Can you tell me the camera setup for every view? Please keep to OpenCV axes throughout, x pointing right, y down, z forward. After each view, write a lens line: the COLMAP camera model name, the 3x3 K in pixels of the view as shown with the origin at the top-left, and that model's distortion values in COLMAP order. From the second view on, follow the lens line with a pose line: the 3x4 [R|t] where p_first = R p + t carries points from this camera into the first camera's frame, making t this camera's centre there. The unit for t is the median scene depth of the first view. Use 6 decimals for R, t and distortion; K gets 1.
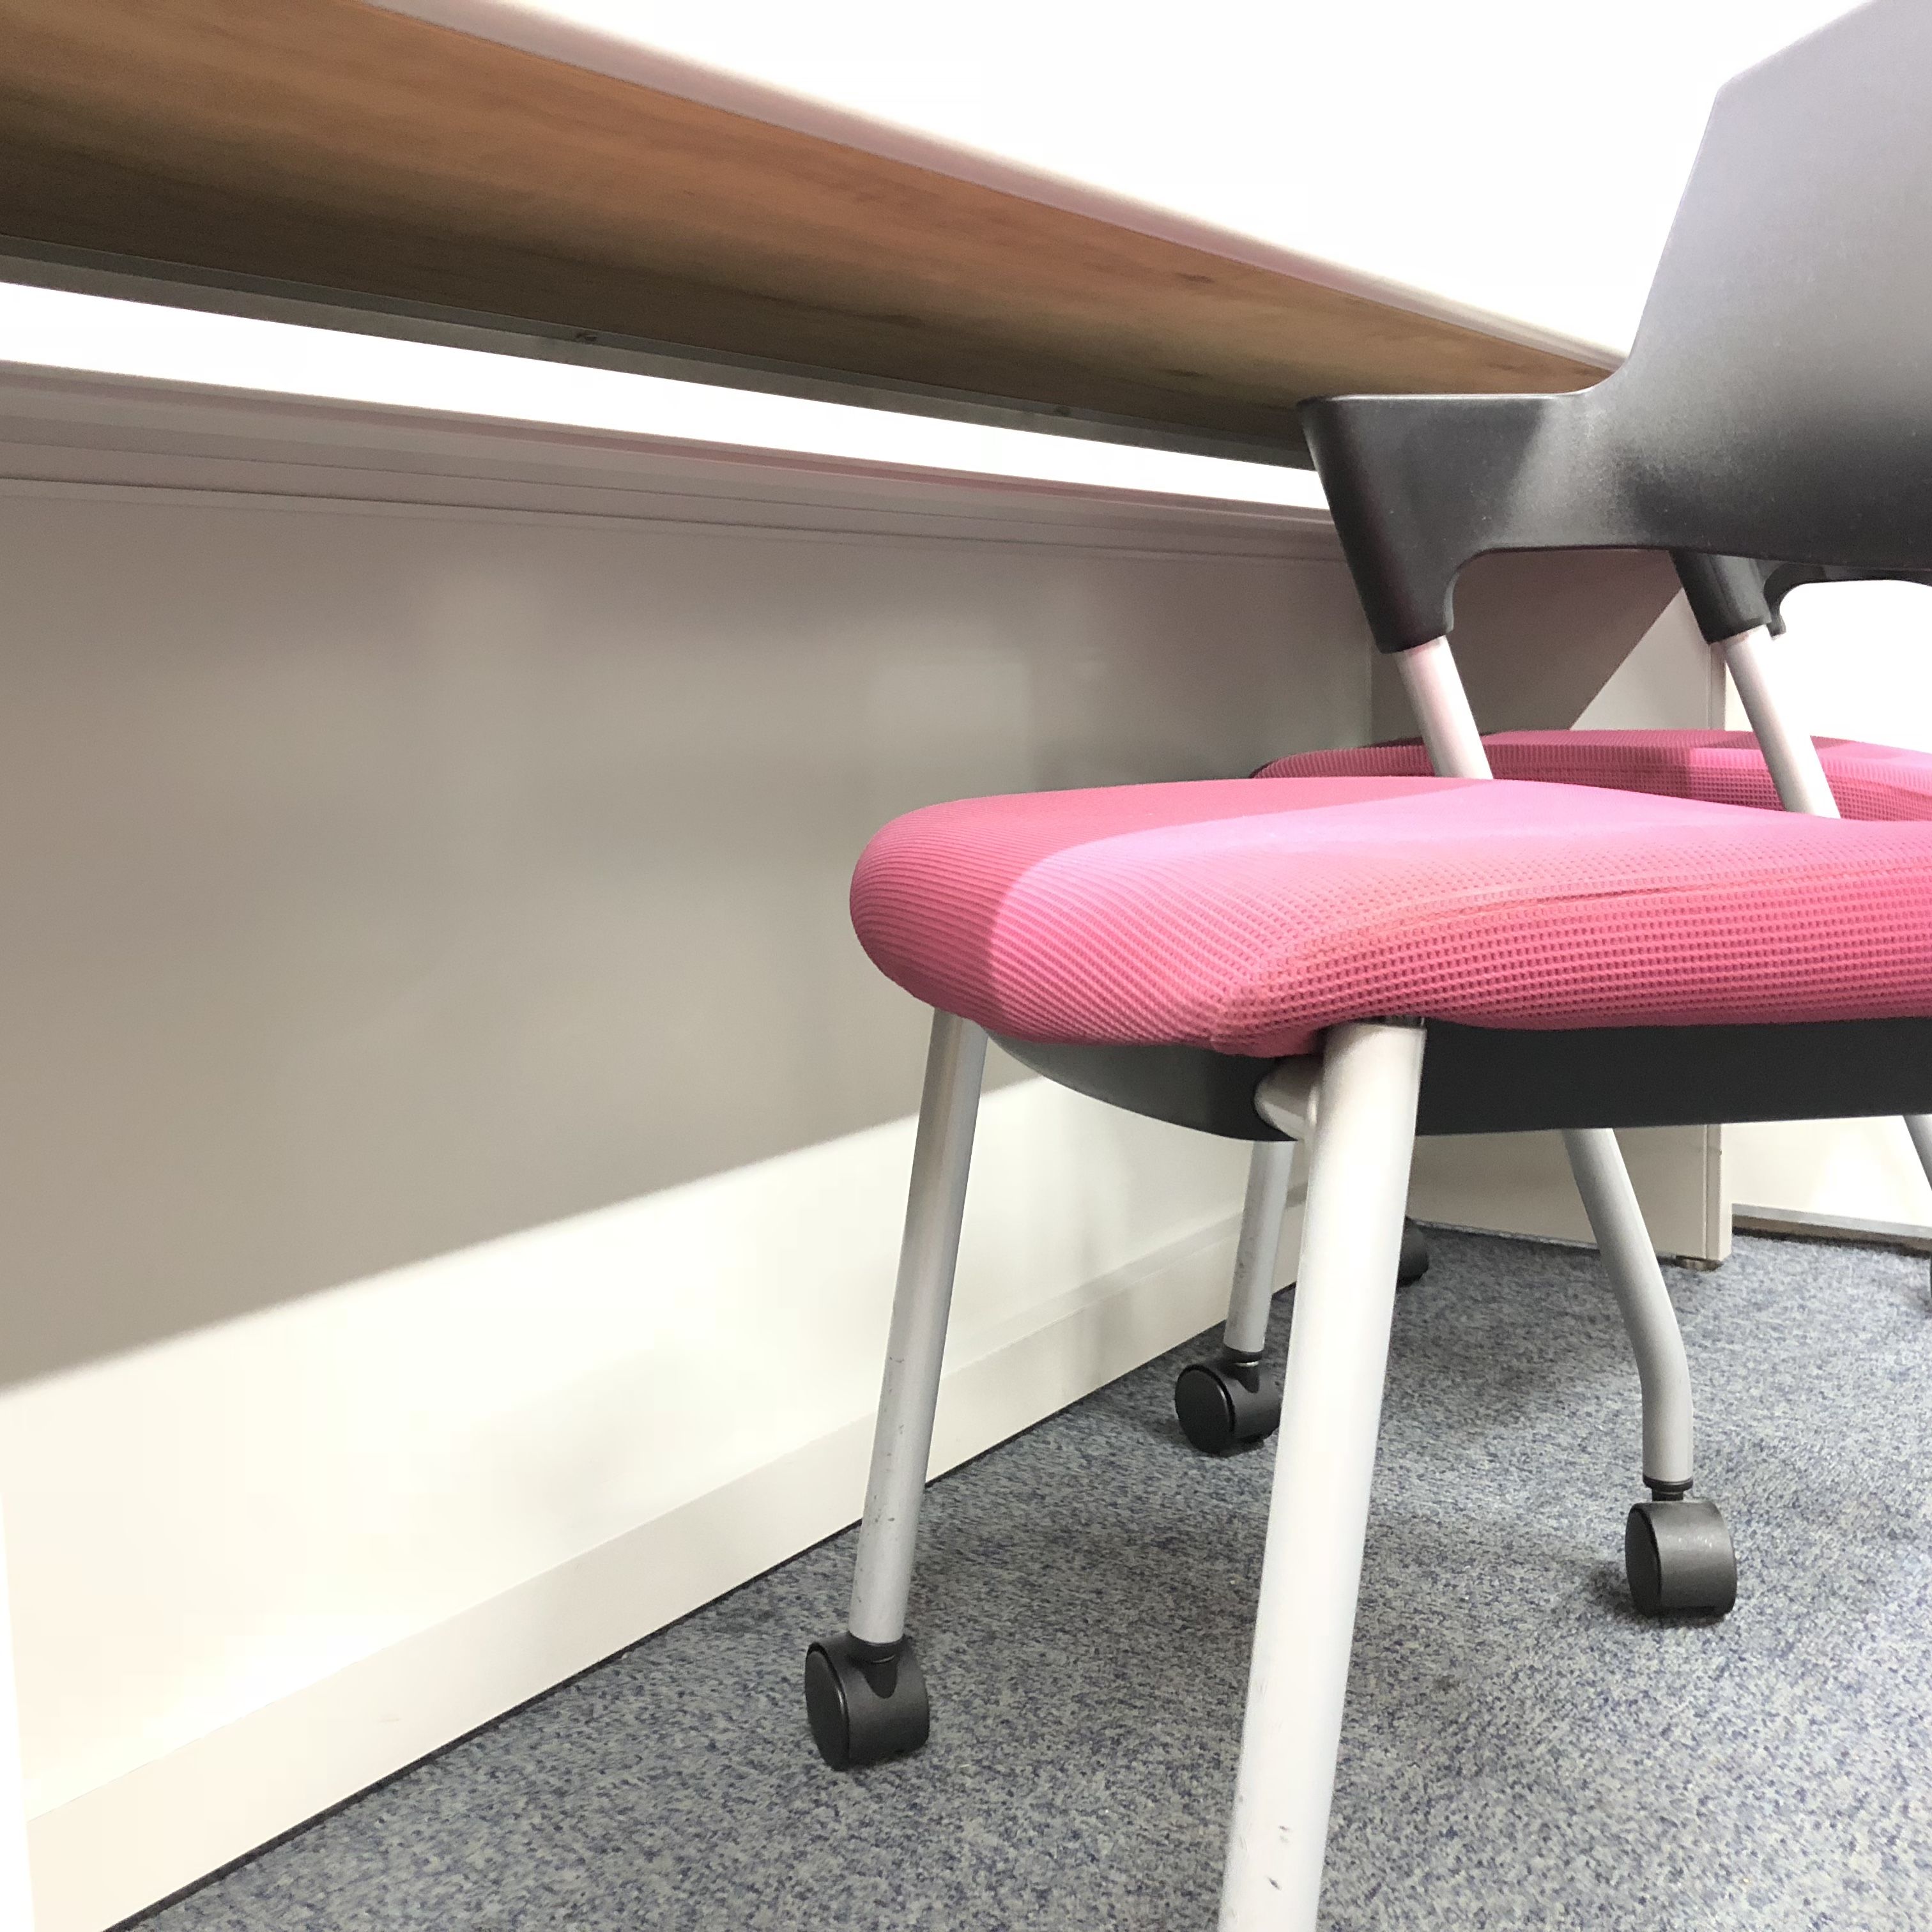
lens RADIAL K [[2083.2, 0, 969.2], [0, 2083.2, 966.5], [0, 0, 1]] dist [0.009626, 0.000000]
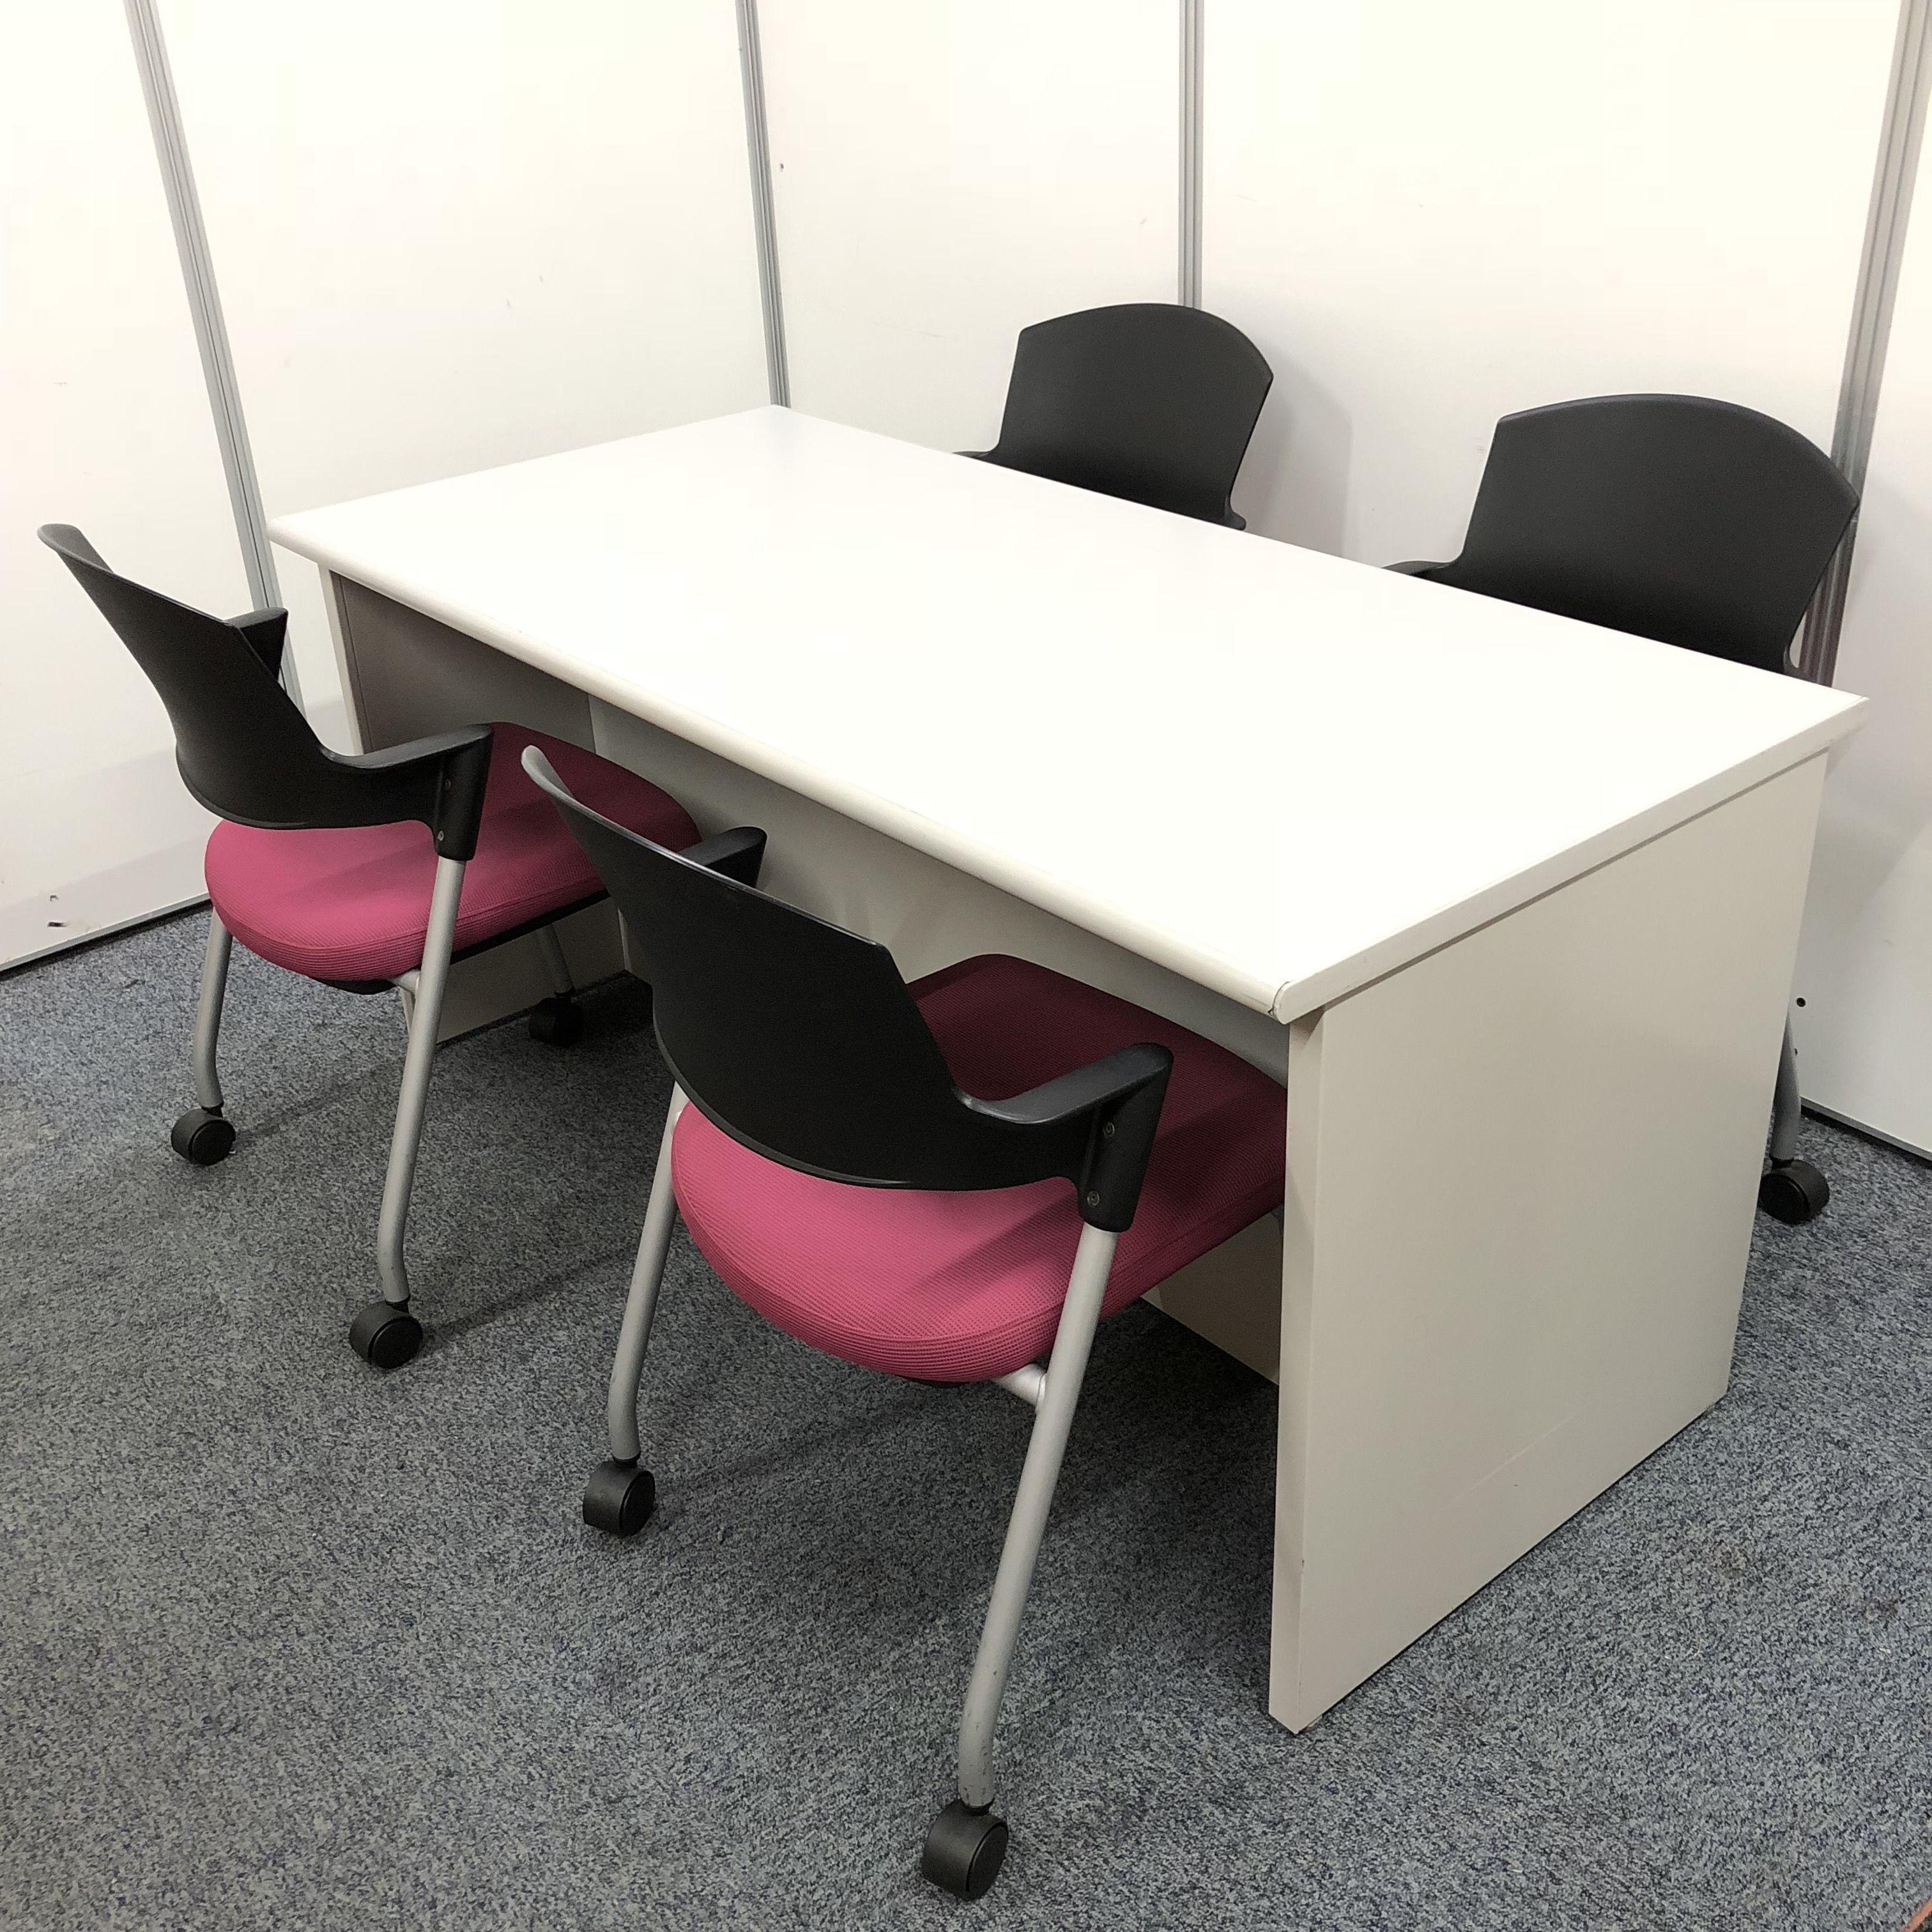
lens RADIAL K [[2083.2, 0, 974.5], [0, 2083.2, 973.1], [0, 0, 1]] dist [0.009626, 0.000000]
pose [[0.975389, 0.092706, -0.200053, 0.710821], [-0.011923, 0.928162, 0.371986, -0.845608], [0.220166, -0.360446, 0.906425, -0.922770]]
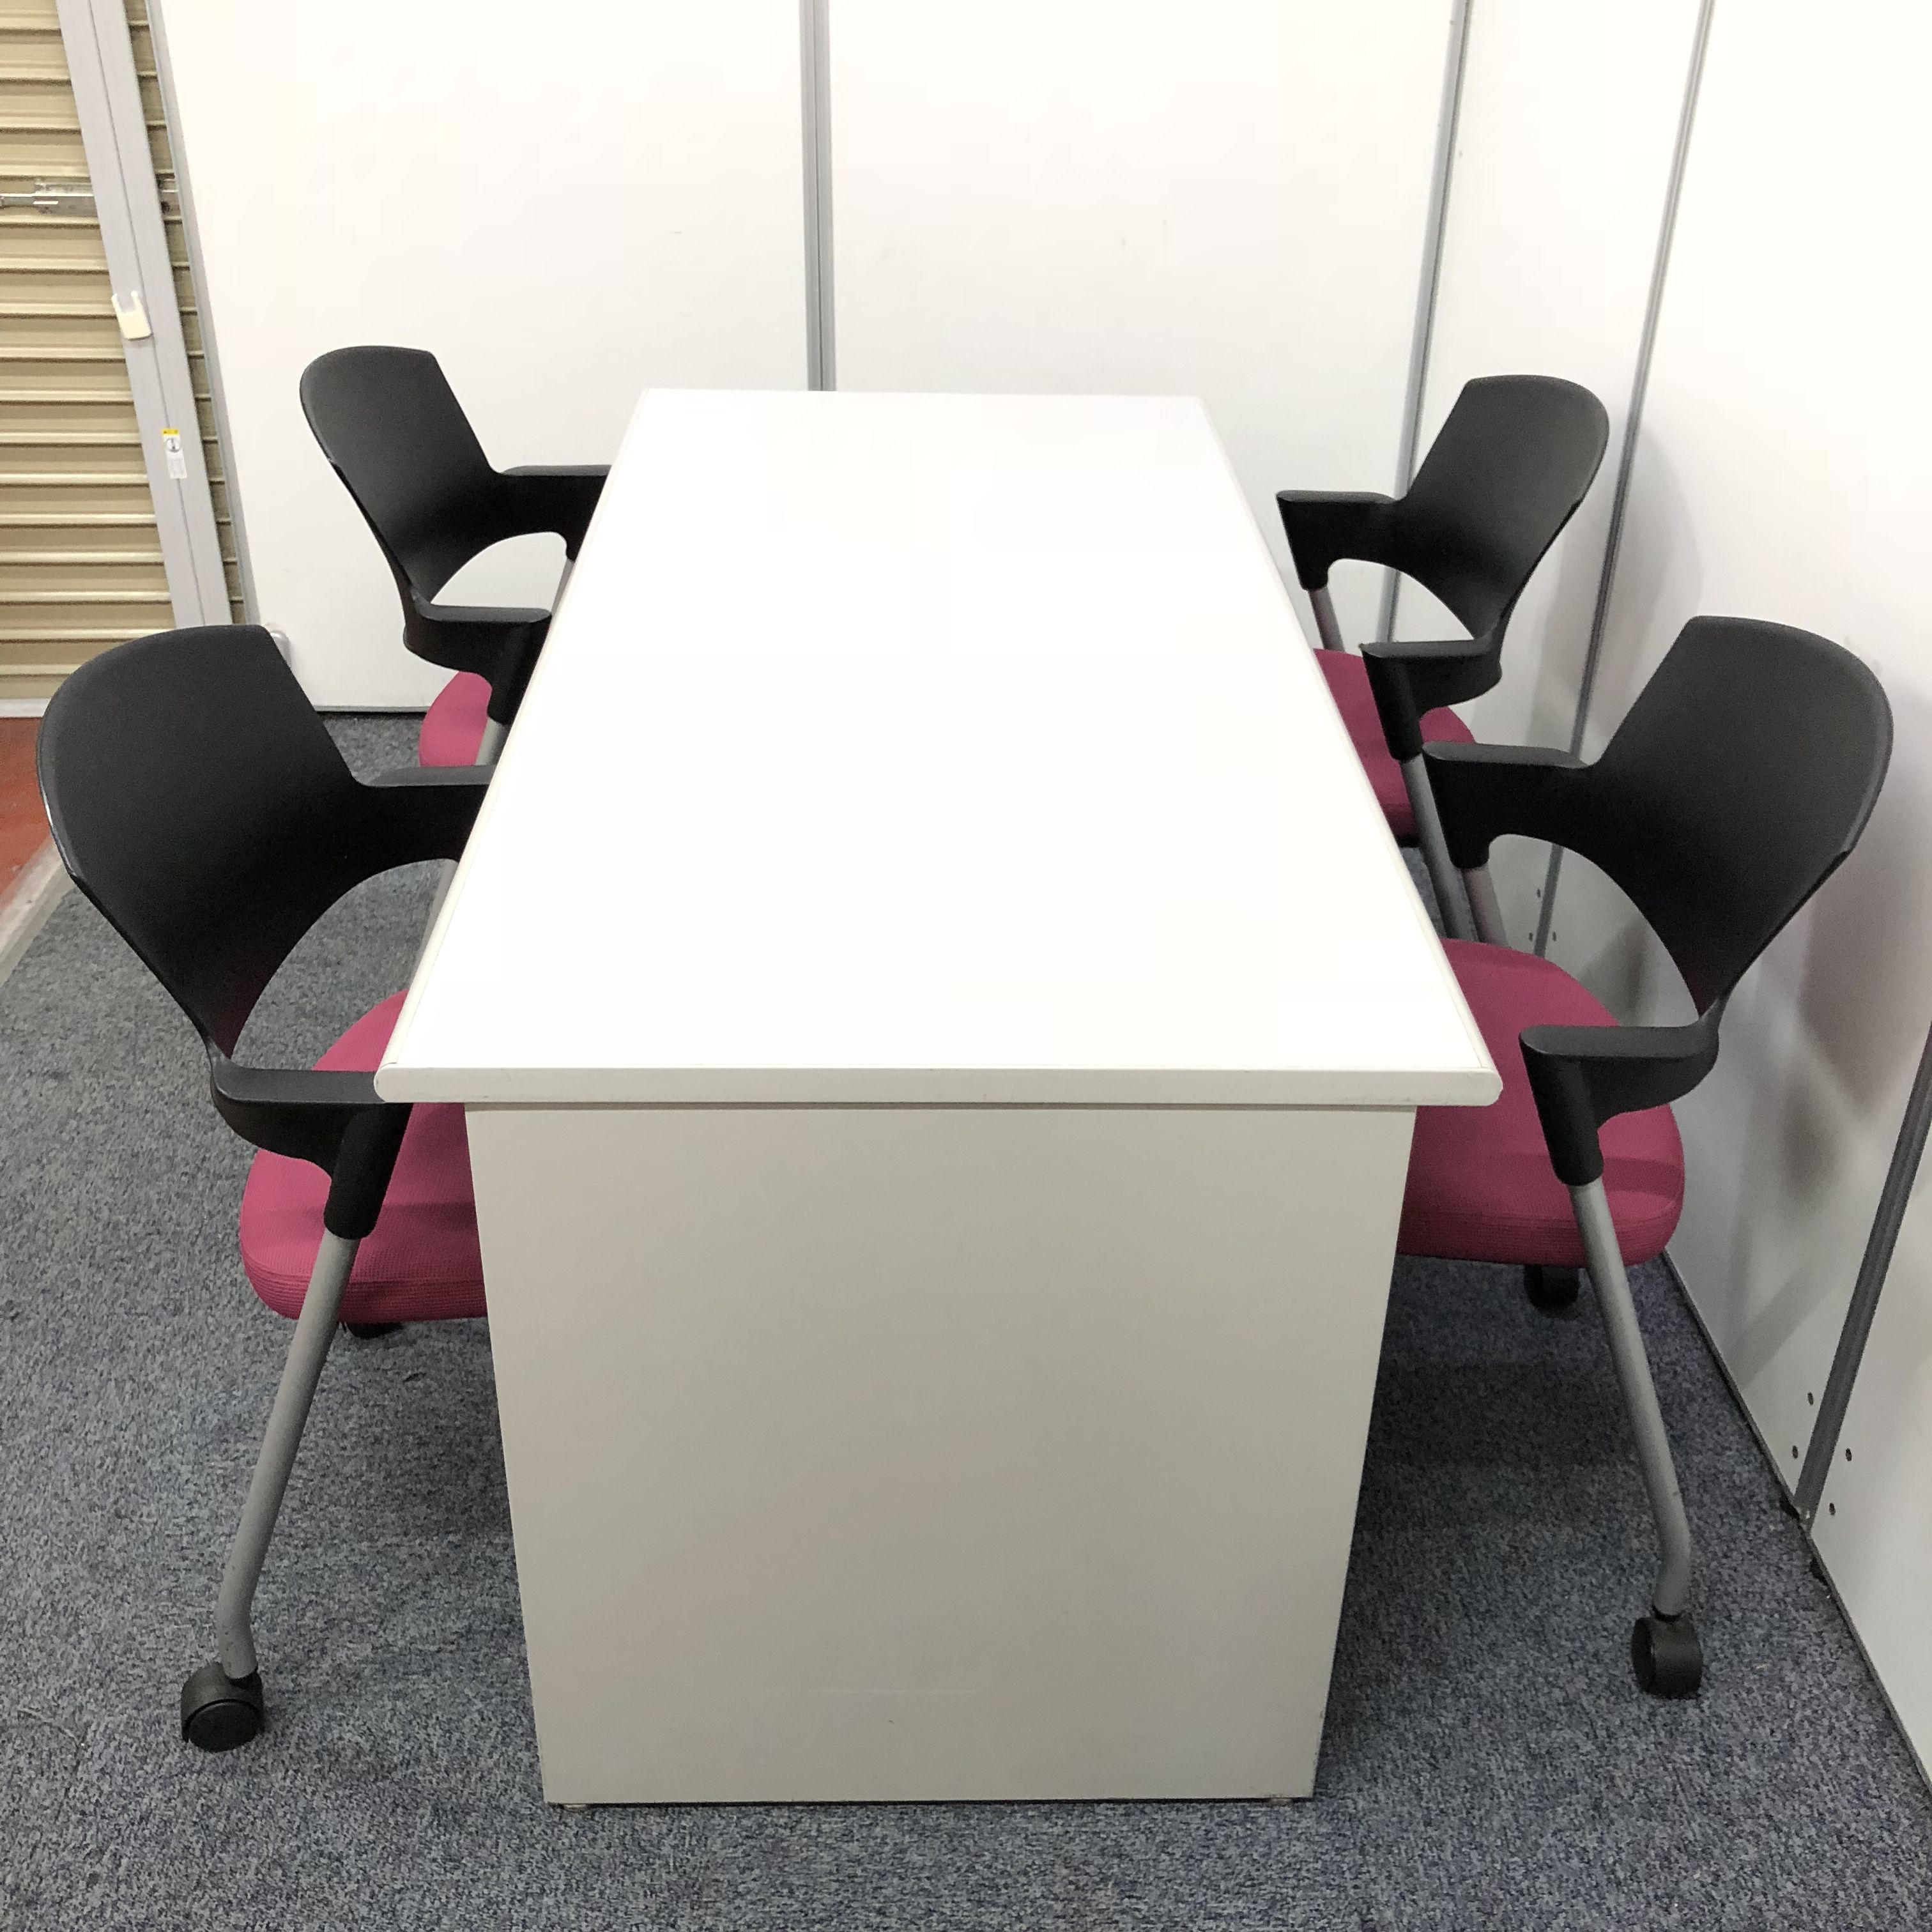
lens RADIAL K [[2083.2, 0, 985.9], [0, 2083.2, 972.6], [0, 0, 1]] dist [0.009626, 0.000000]
pose [[0.626337, 0.435757, -0.646388, 1.770959], [-0.139859, 0.878538, 0.456739, -1.060481], [0.766904, -0.195669, 0.611206, -0.118961]]
